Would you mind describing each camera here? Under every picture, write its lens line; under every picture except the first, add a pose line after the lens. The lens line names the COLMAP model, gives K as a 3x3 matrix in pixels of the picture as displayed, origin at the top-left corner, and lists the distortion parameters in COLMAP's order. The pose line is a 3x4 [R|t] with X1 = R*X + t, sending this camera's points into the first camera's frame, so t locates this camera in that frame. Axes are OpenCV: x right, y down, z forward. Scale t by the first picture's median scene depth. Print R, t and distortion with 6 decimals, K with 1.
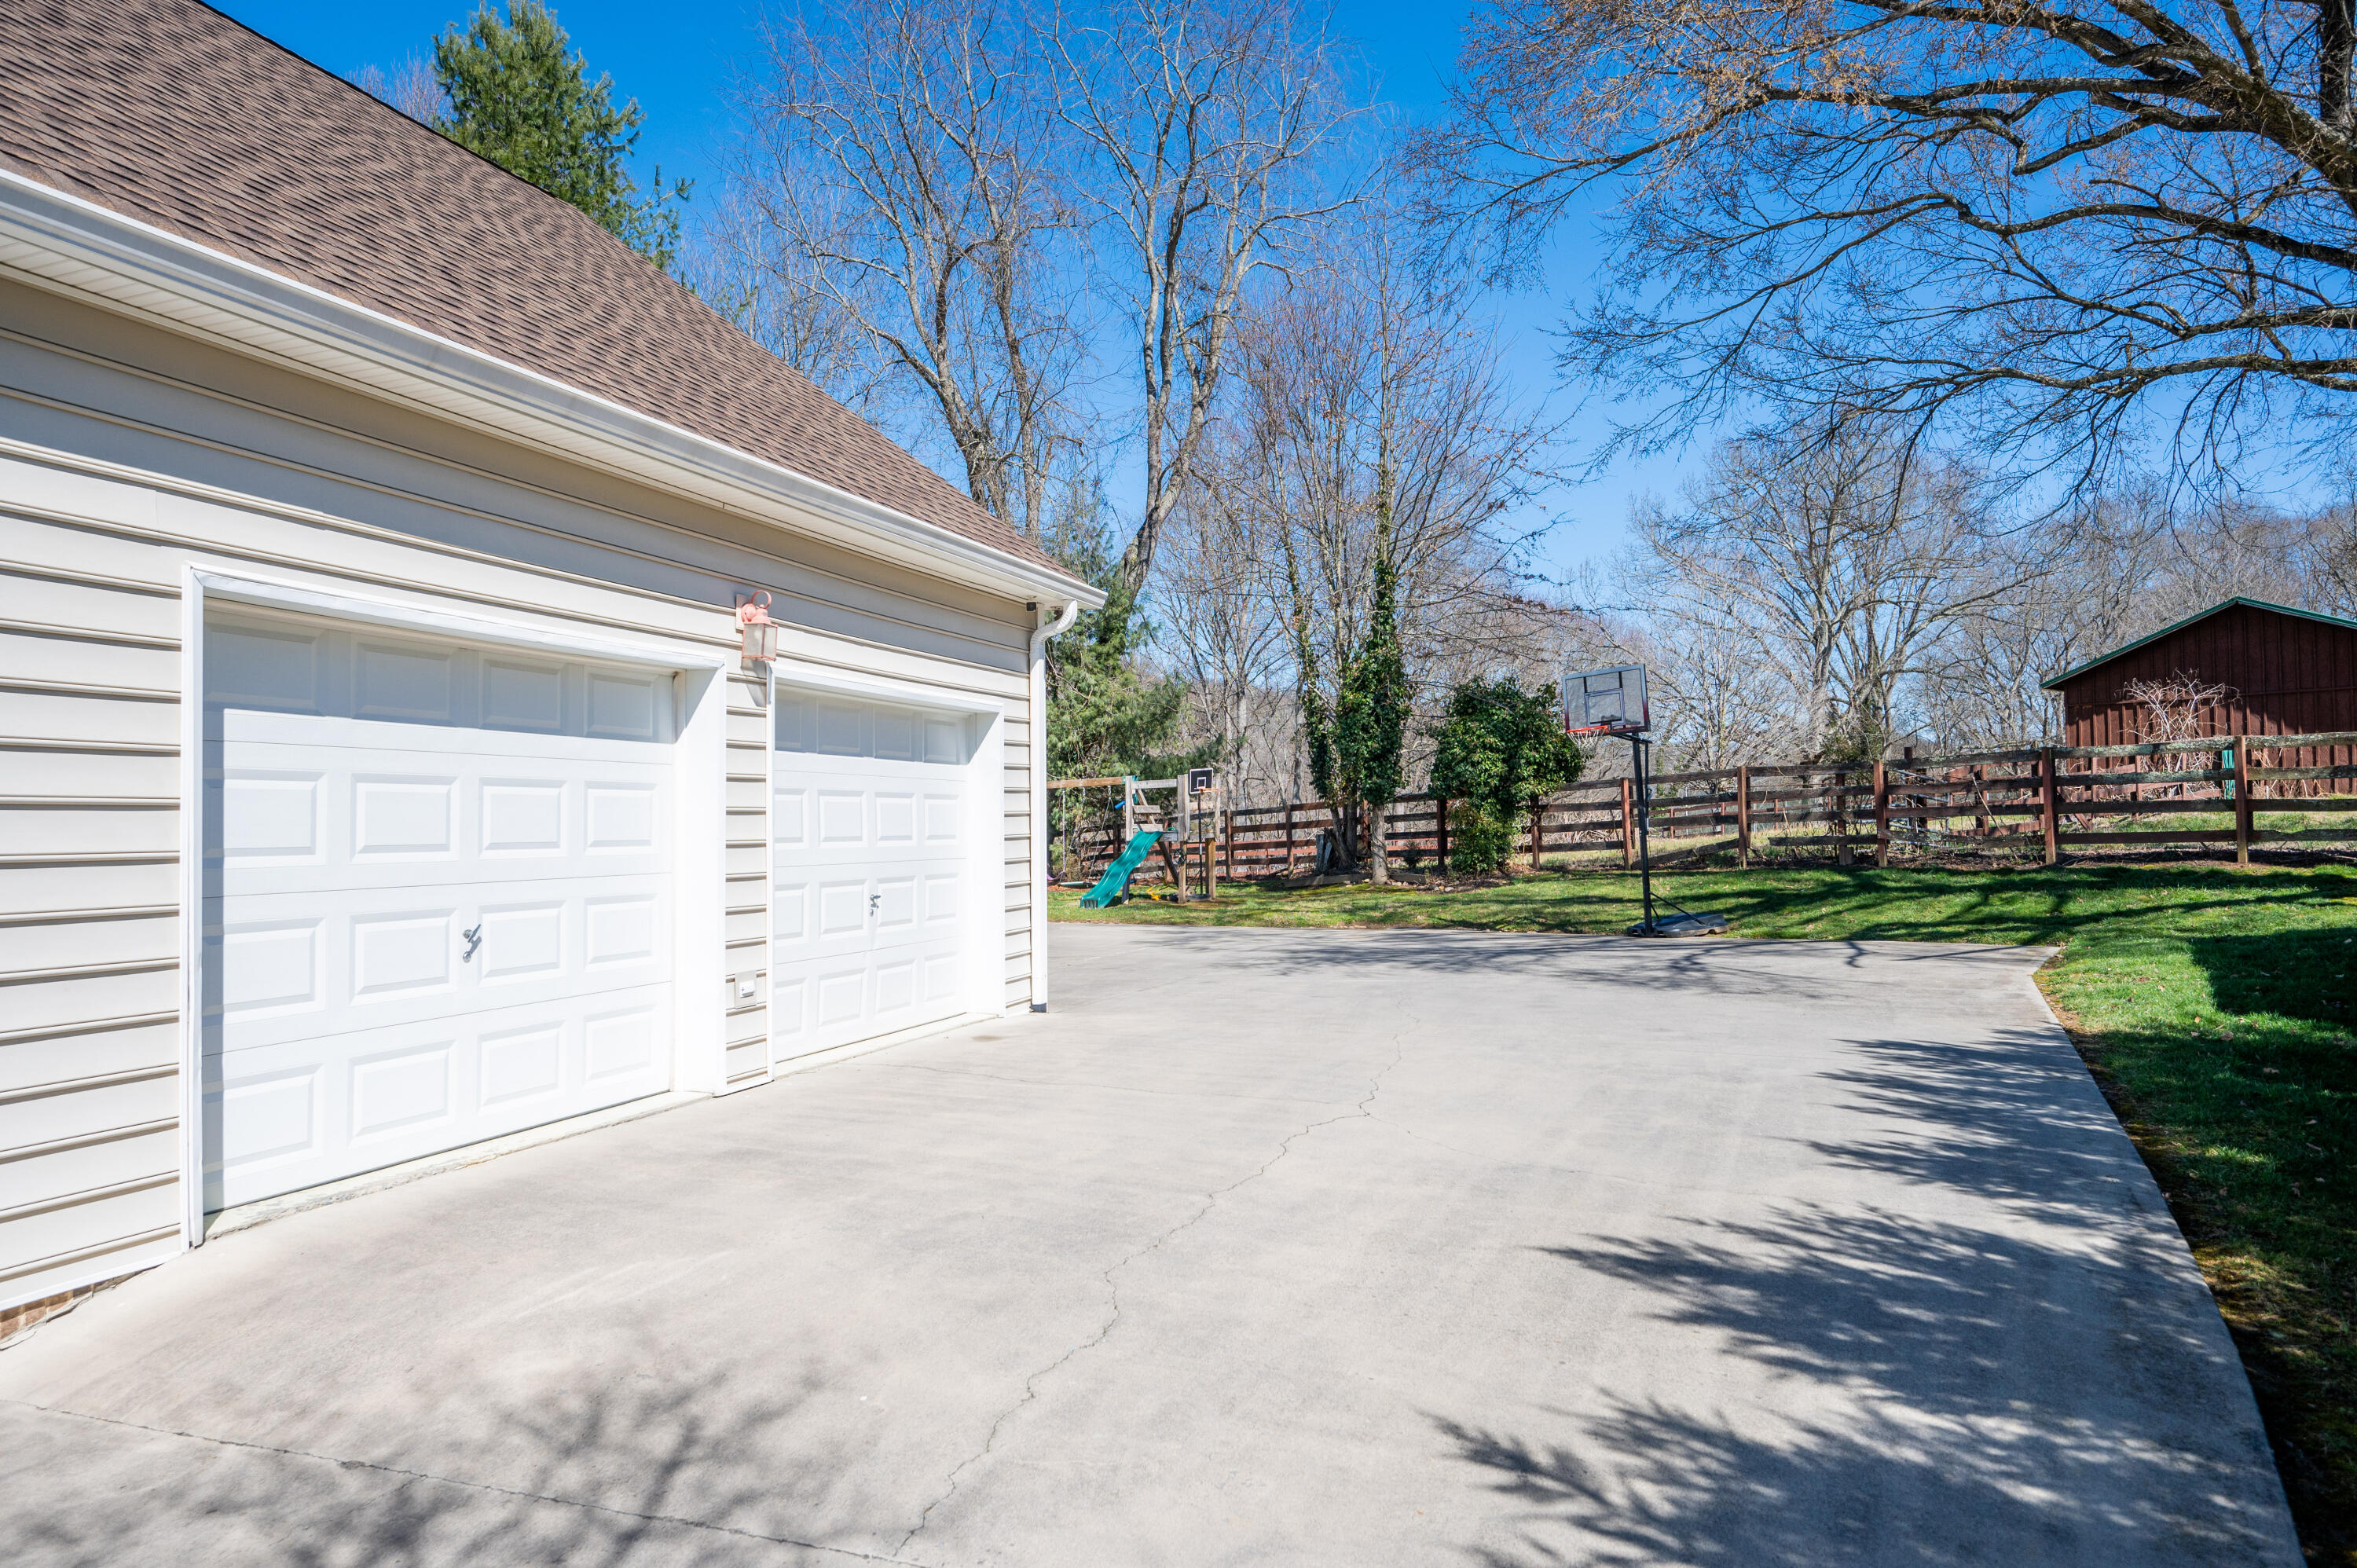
lens RADIAL K [[1491.7, 0, 1191.9], [0, 1491.7, 732.7], [0, 0, 1]] dist [-0.013549, 0.006234]
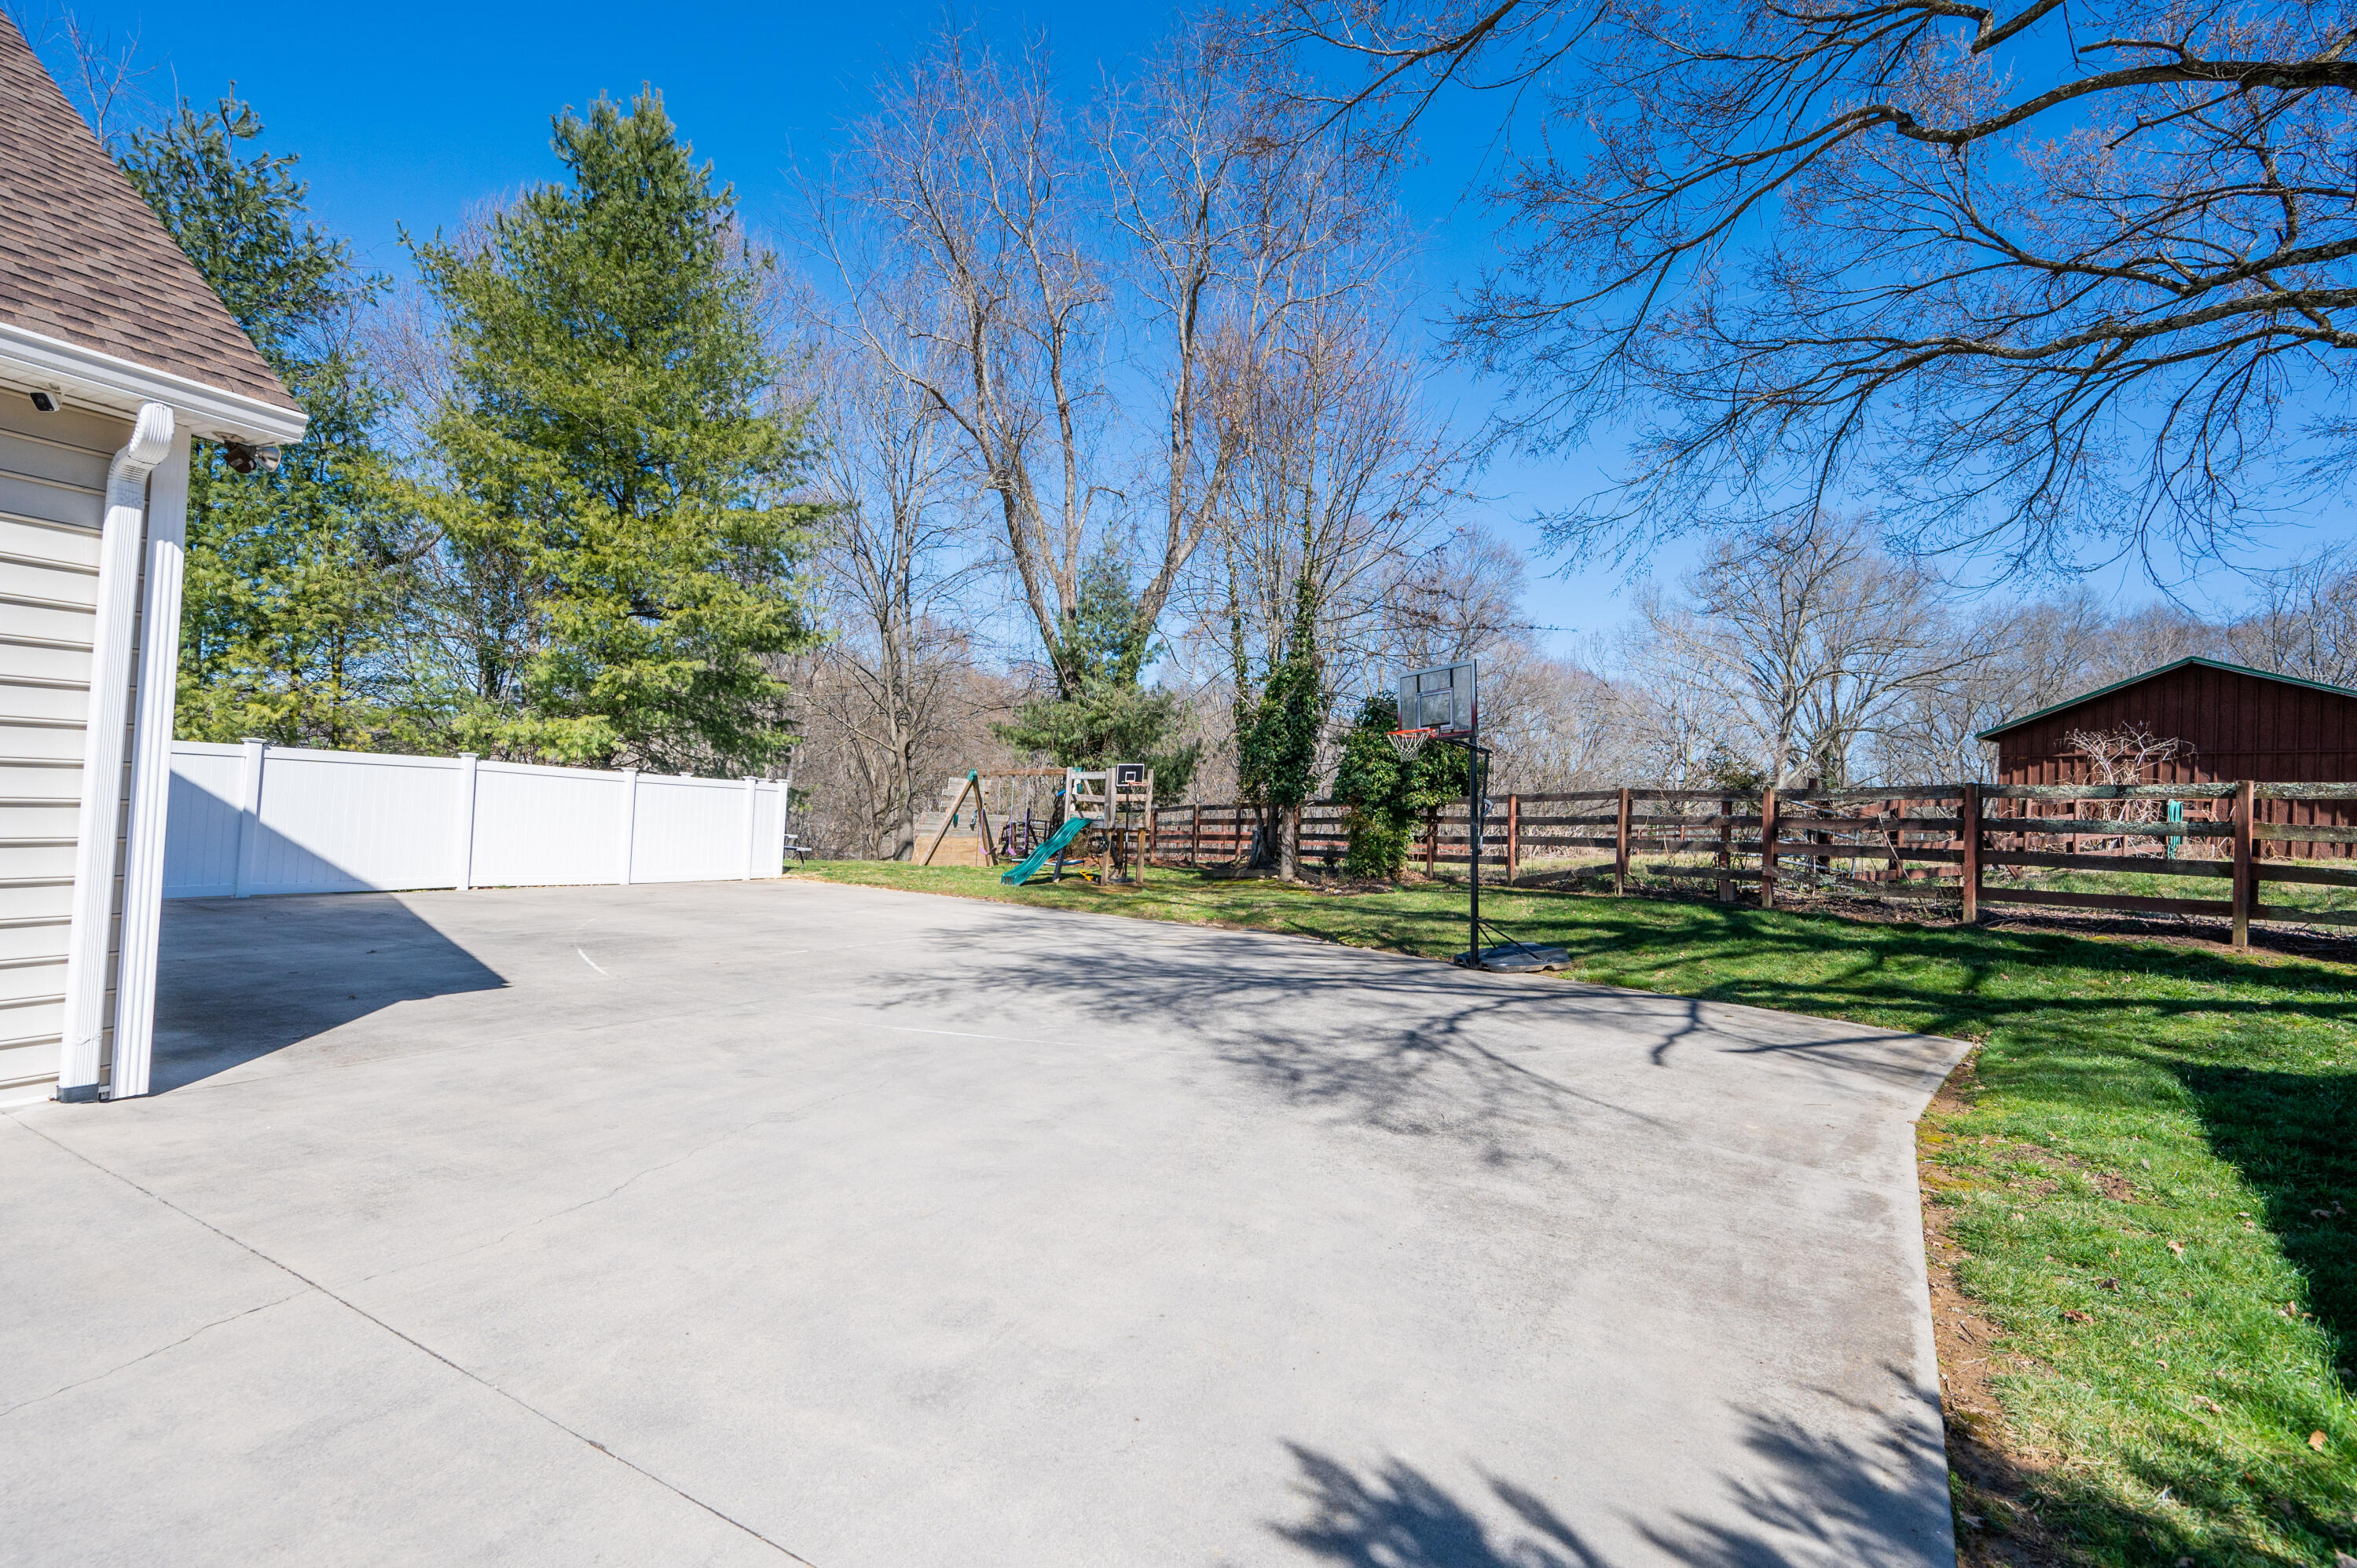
lens RADIAL K [[1038.6, 0, 1193.6], [0, 1038.6, 759.9], [0, 0, 1]] dist [-0.000996, -0.000198]
pose [[0.990197, 0.055788, -0.128055, 0.161890], [-0.054581, 0.998426, 0.012916, 0.009843], [0.128574, -0.005800, 0.991683, 0.274032]]
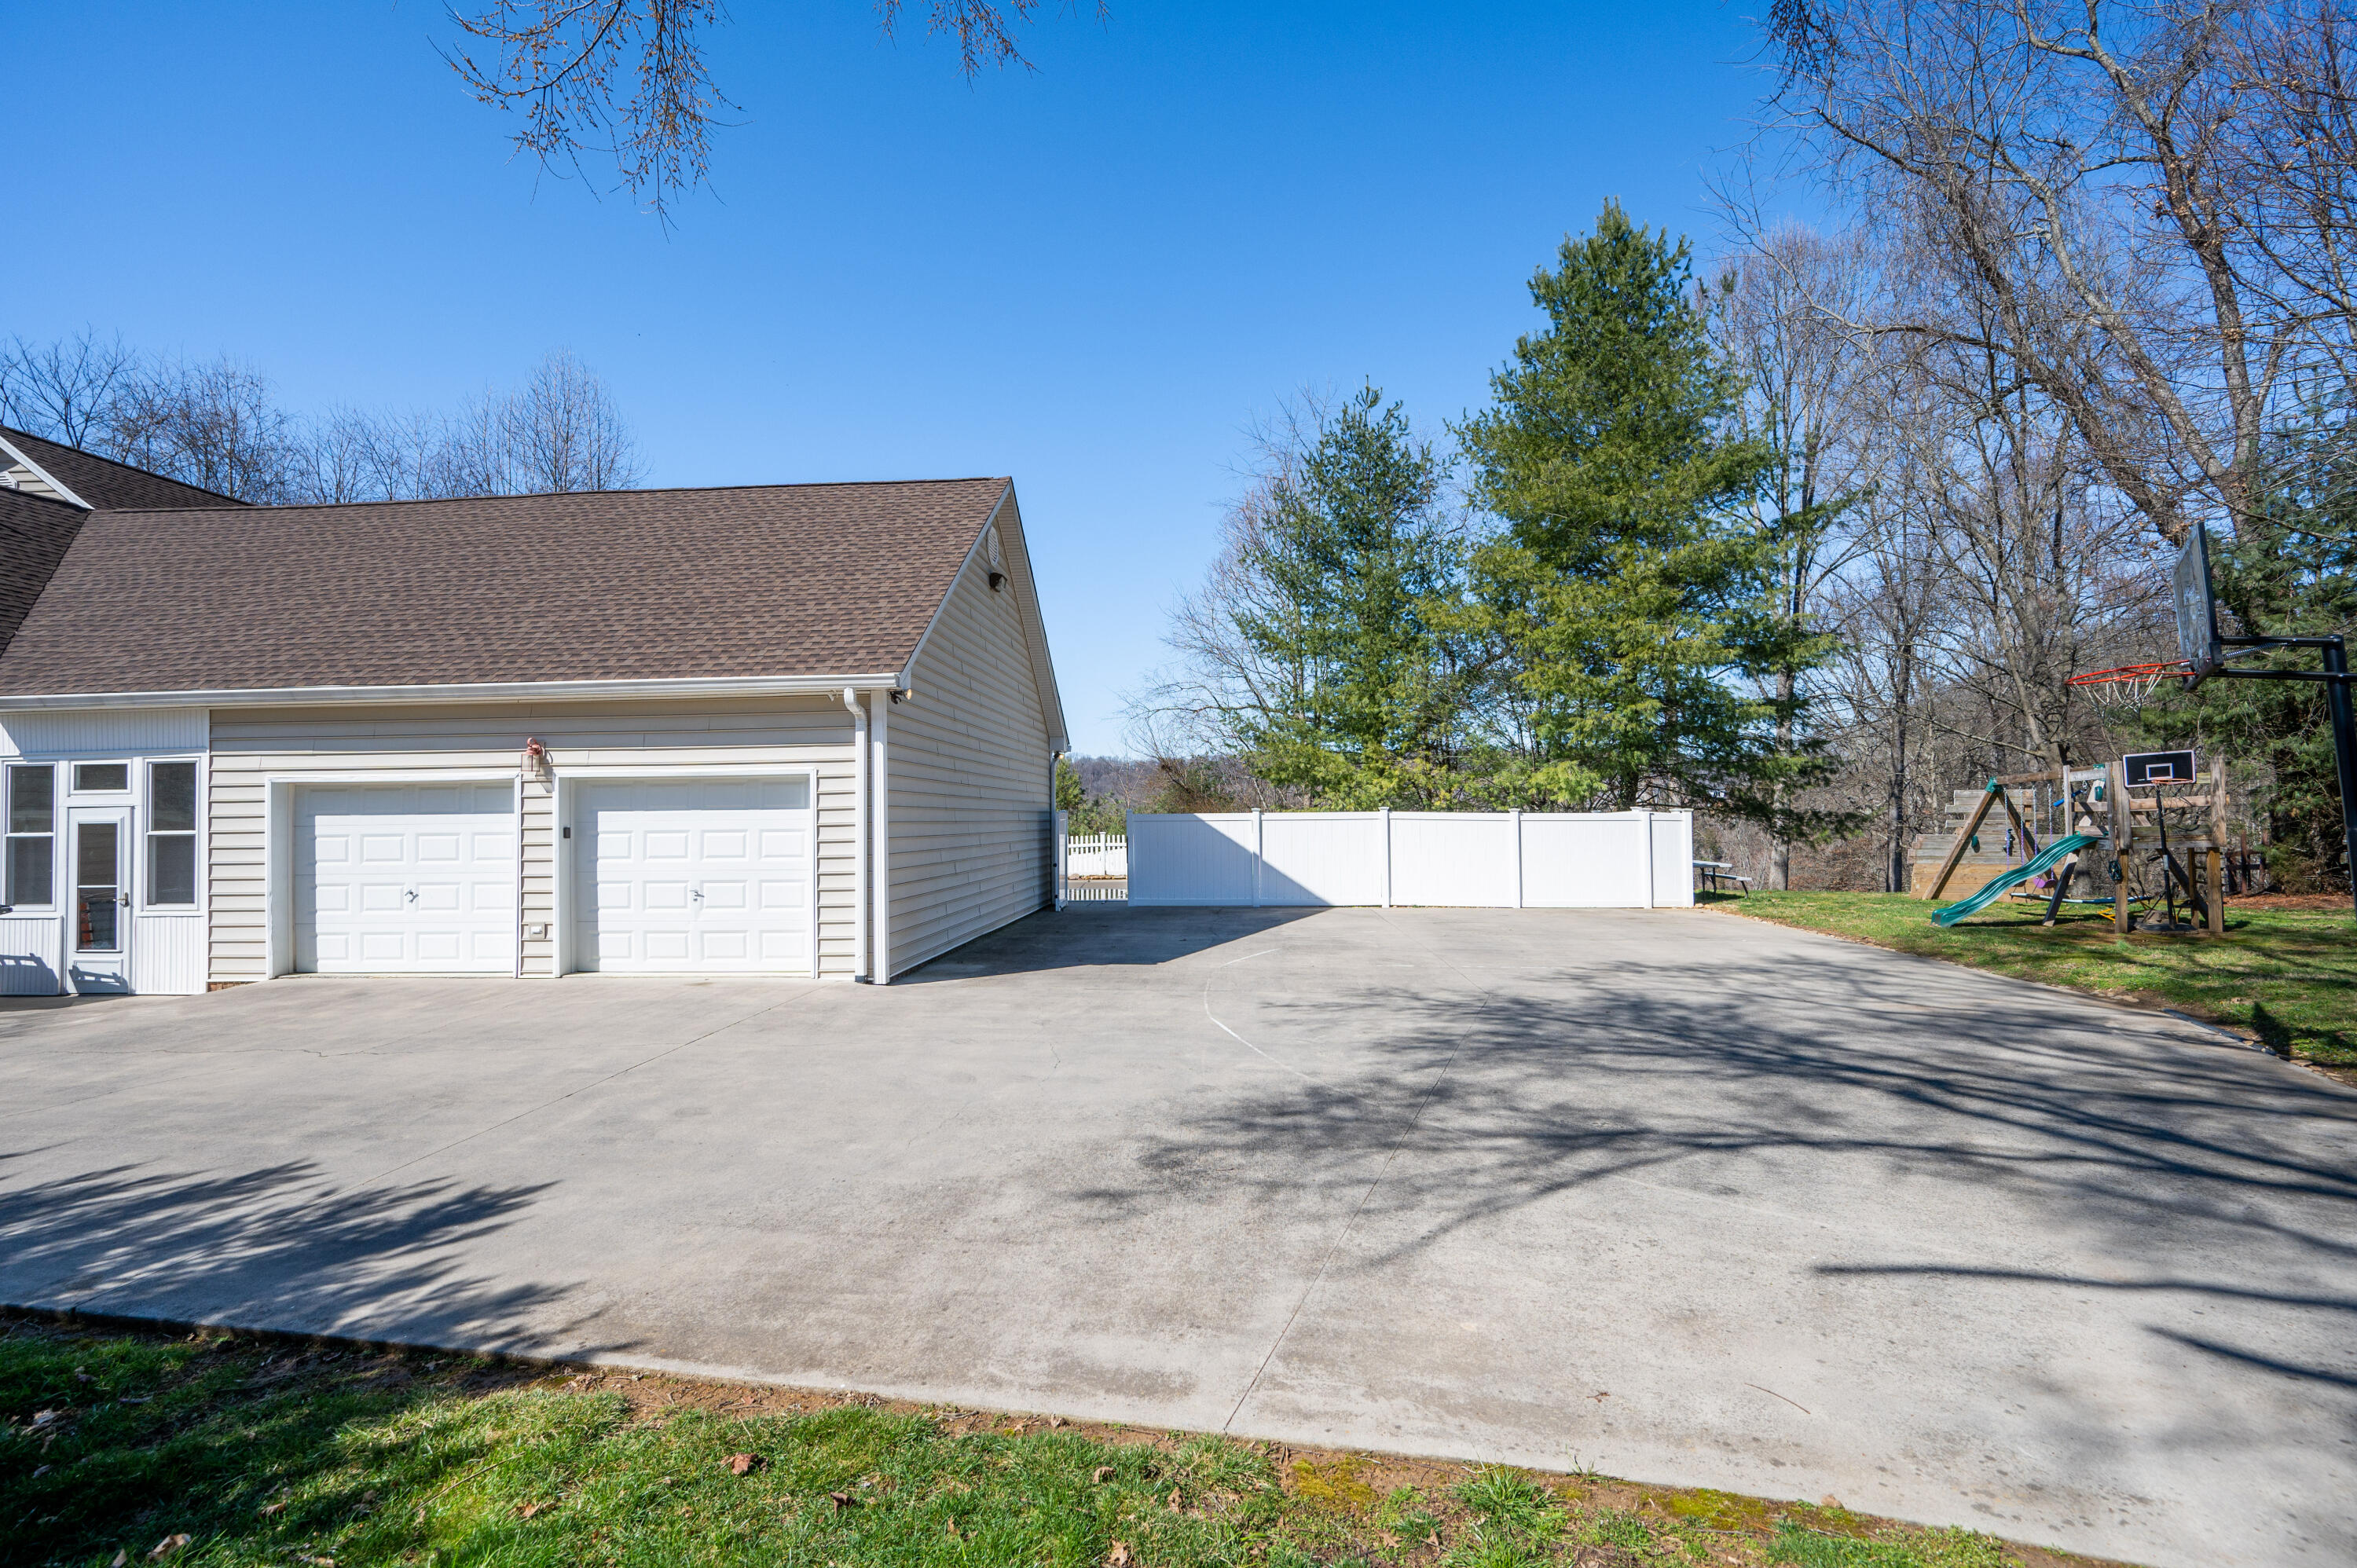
lens RADIAL K [[996.5, 0, 1181.5], [0, 996.5, 769.4], [0, 0, 1]] dist [0.003927, -0.000445]
pose [[0.265945, -0.035691, -0.963327, 0.380411], [0.067127, 0.997574, -0.018428, 0.010428], [0.961648, -0.059764, 0.267696, 0.444243]]
